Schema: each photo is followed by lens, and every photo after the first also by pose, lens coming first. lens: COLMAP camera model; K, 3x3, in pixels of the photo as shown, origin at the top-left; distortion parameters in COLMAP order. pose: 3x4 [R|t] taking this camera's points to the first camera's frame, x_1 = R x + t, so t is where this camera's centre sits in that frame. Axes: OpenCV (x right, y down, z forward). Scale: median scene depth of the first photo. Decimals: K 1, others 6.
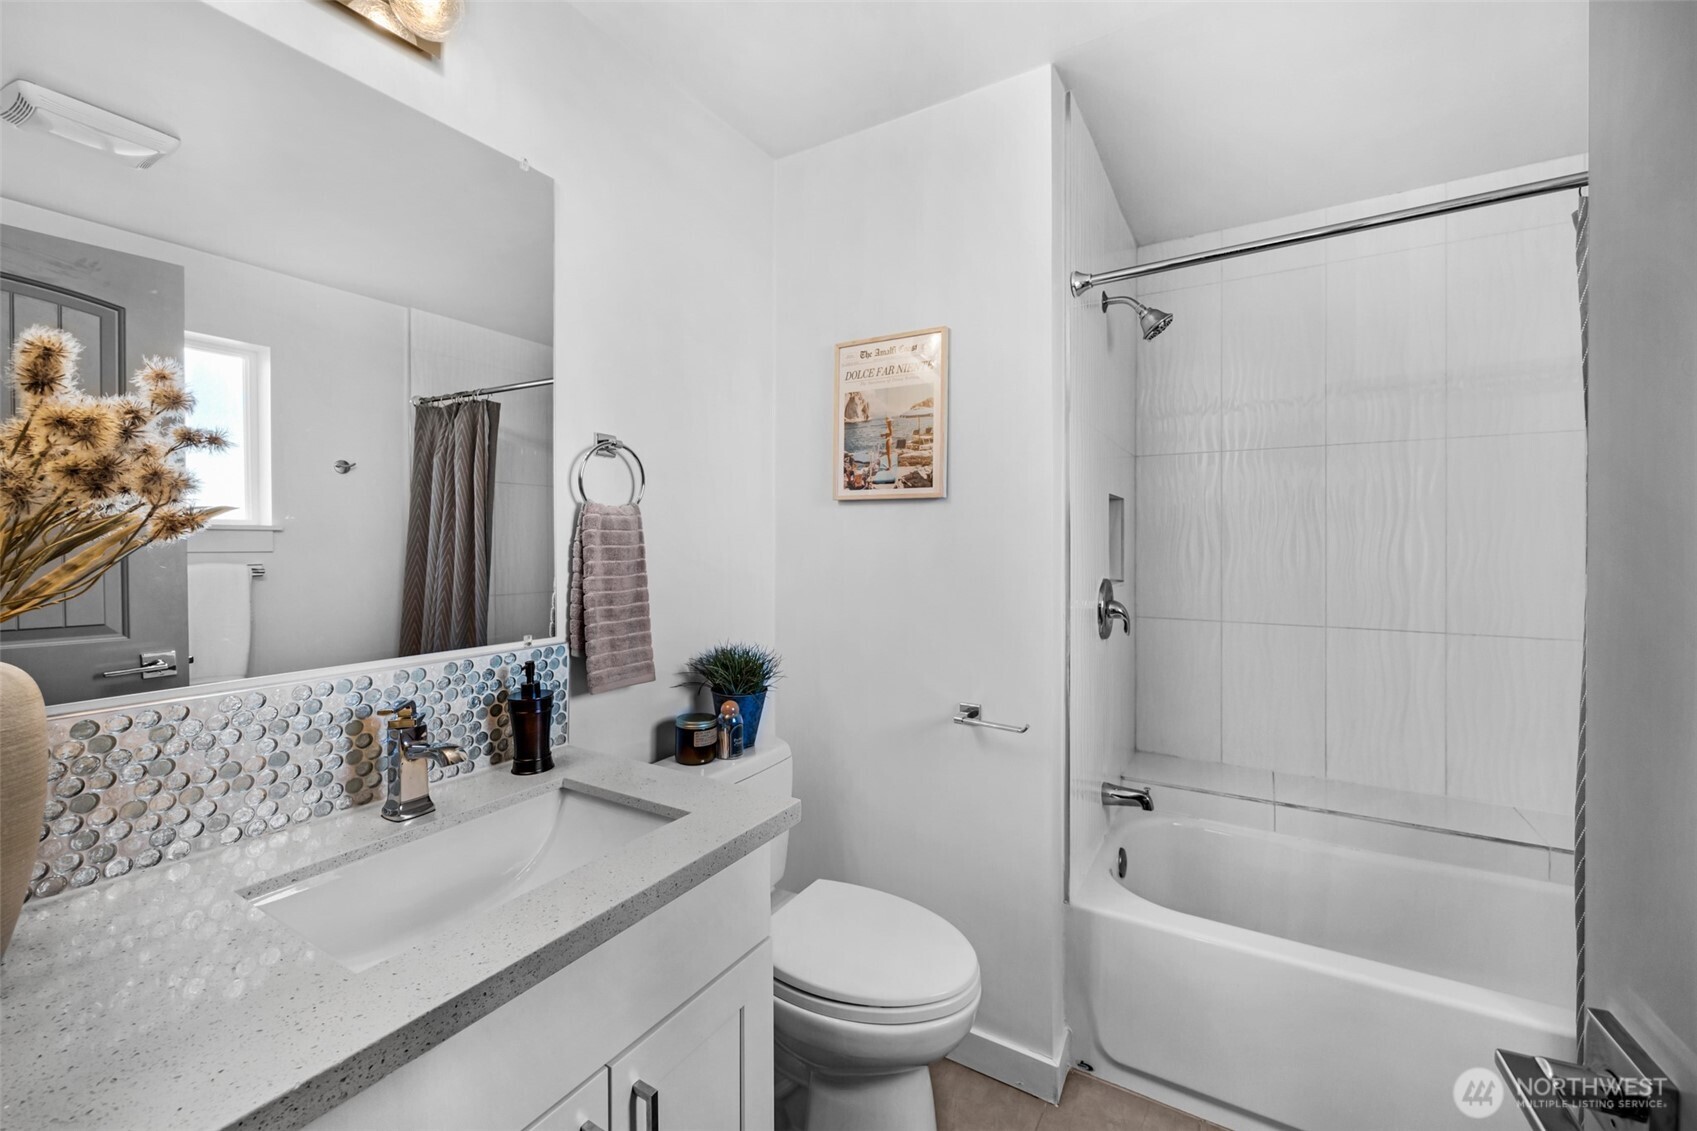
lens RADIAL K [[644.6, 0, 852.1], [0, 644.6, 554.0], [0, 0, 1]] dist [-0.000837, -0.000103]
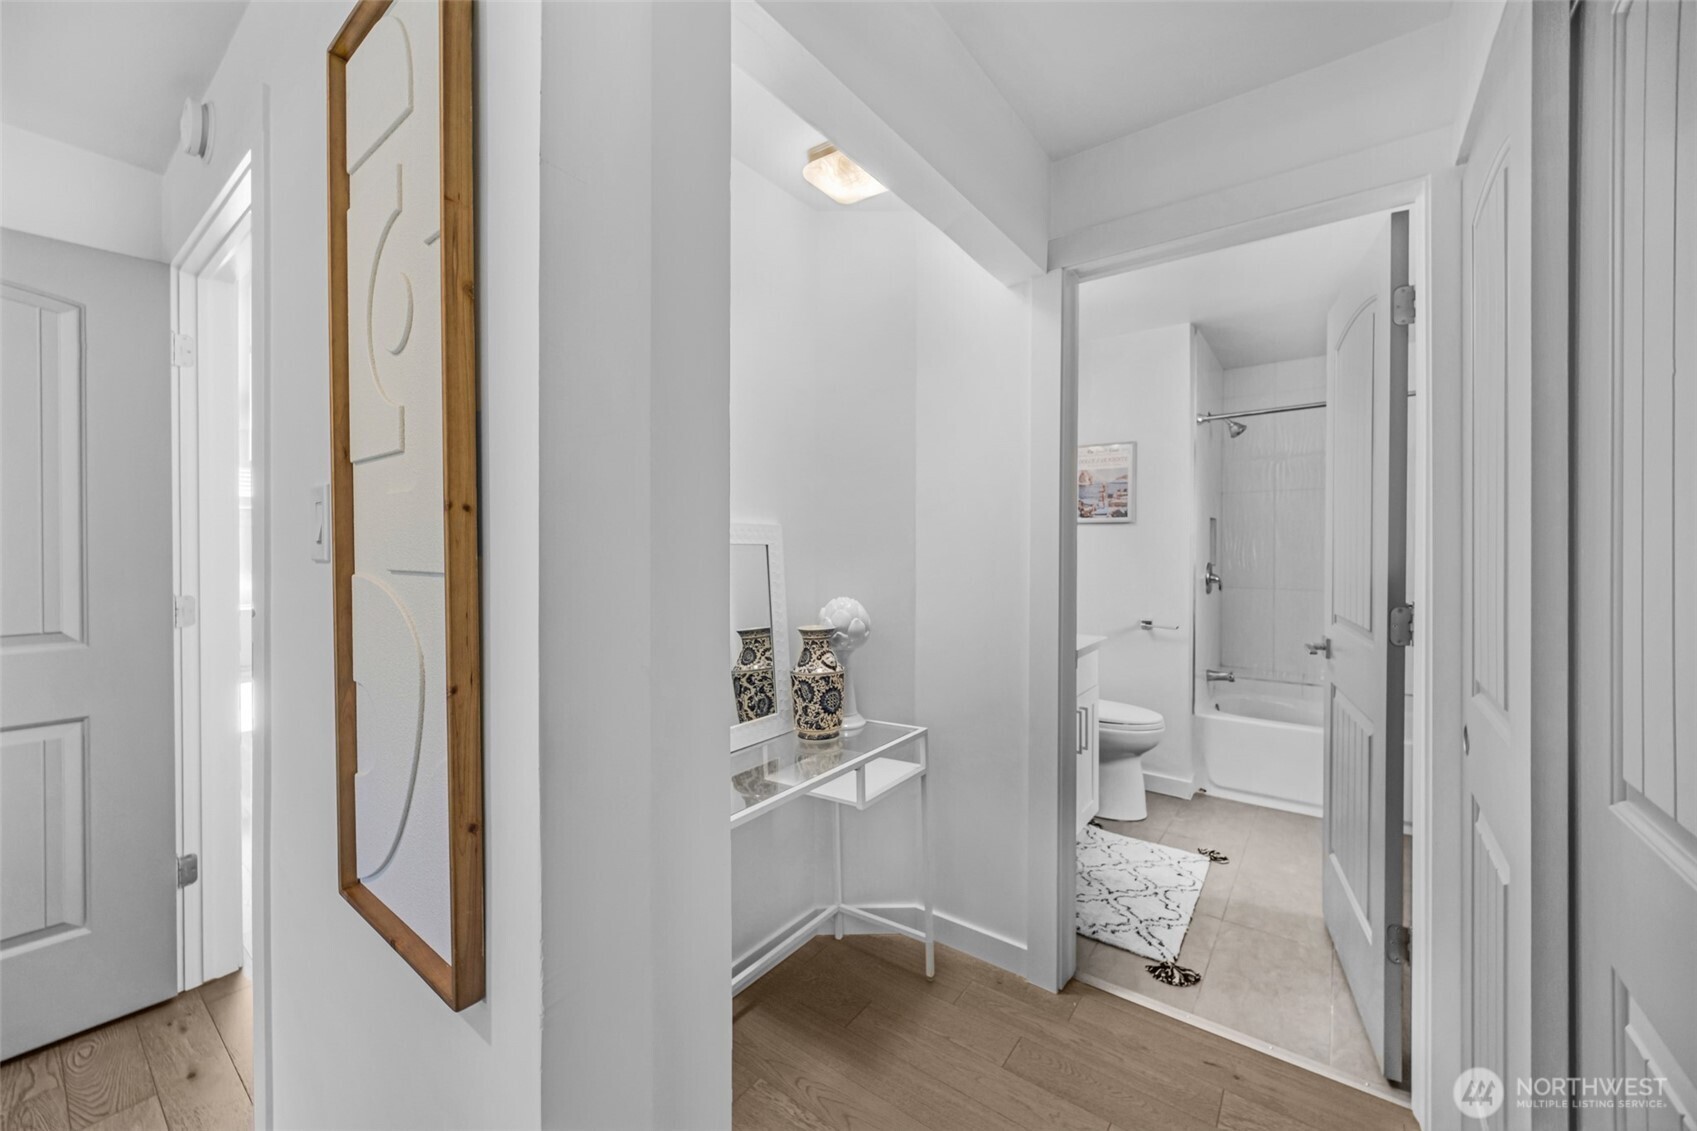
lens RADIAL K [[644.6, 0, 844.4], [0, 644.6, 560.9], [0, 0, 1]] dist [-0.000837, -0.000103]
pose [[0.996604, 0.001543, -0.082325, -0.606910], [-0.000841, 0.999963, 0.008561, 0.021265], [0.082335, -0.008462, 0.996569, -1.143673]]
